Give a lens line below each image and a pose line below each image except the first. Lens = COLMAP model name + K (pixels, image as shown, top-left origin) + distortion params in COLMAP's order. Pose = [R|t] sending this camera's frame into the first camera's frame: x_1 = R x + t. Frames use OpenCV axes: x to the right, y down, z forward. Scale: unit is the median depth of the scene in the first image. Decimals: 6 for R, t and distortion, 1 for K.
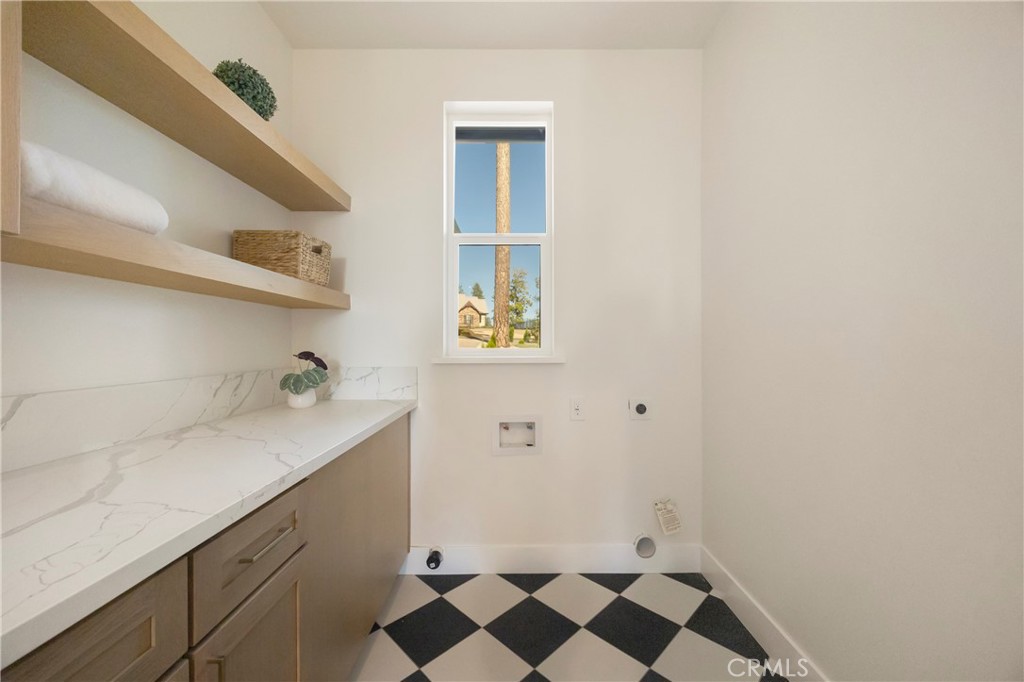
lens RADIAL K [[346.3, 0, 539.4], [0, 346.3, 346.4], [0, 0, 1]] dist [0.000709, 0.000041]
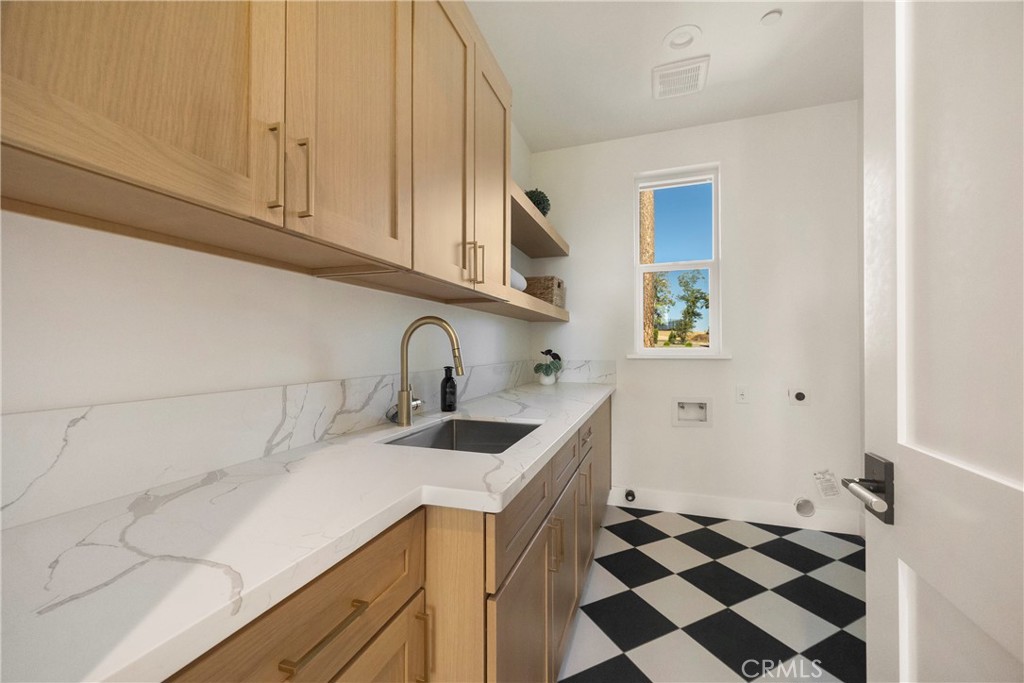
lens RADIAL K [[418.9, 0, 516.0], [0, 418.9, 342.6], [0, 0, 1]] dist [0.000901, 0.000181]
pose [[0.941543, -0.005635, -0.336844, -0.158458], [-0.000229, 0.999849, -0.017365, 0.014815], [0.336892, 0.016427, 0.941400, -0.766839]]
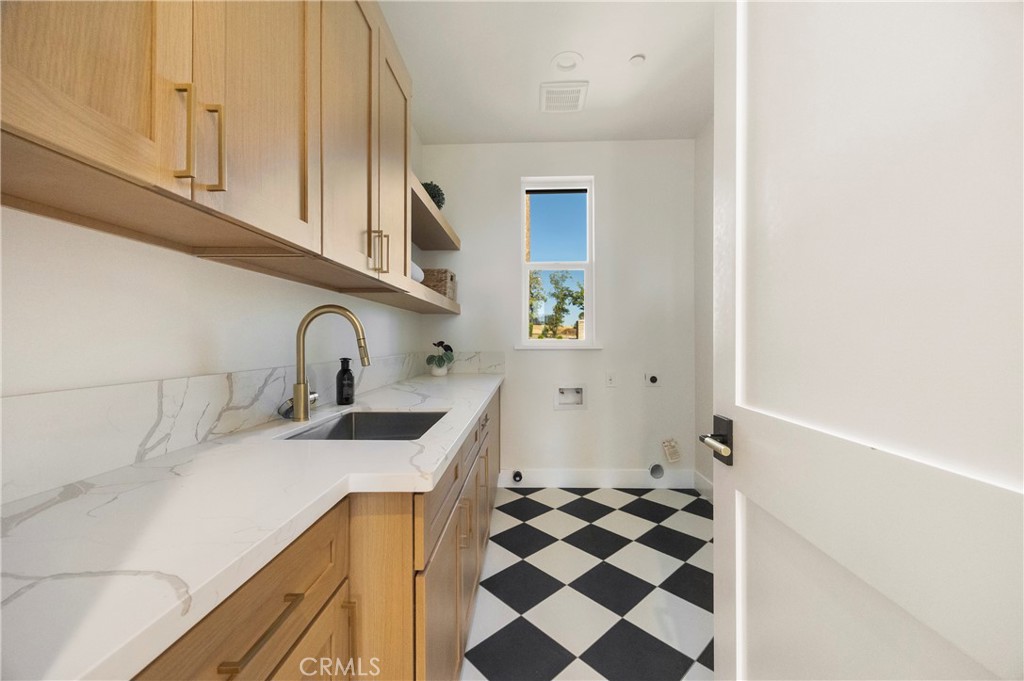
lens RADIAL K [[418.9, 0, 516.0], [0, 418.9, 341.6], [0, 0, 1]] dist [0.000901, 0.000181]
pose [[0.999298, -0.003335, -0.037320, -0.233666], [0.003128, 0.999979, -0.005593, 0.025515], [0.037338, 0.005472, 0.999288, -0.839161]]
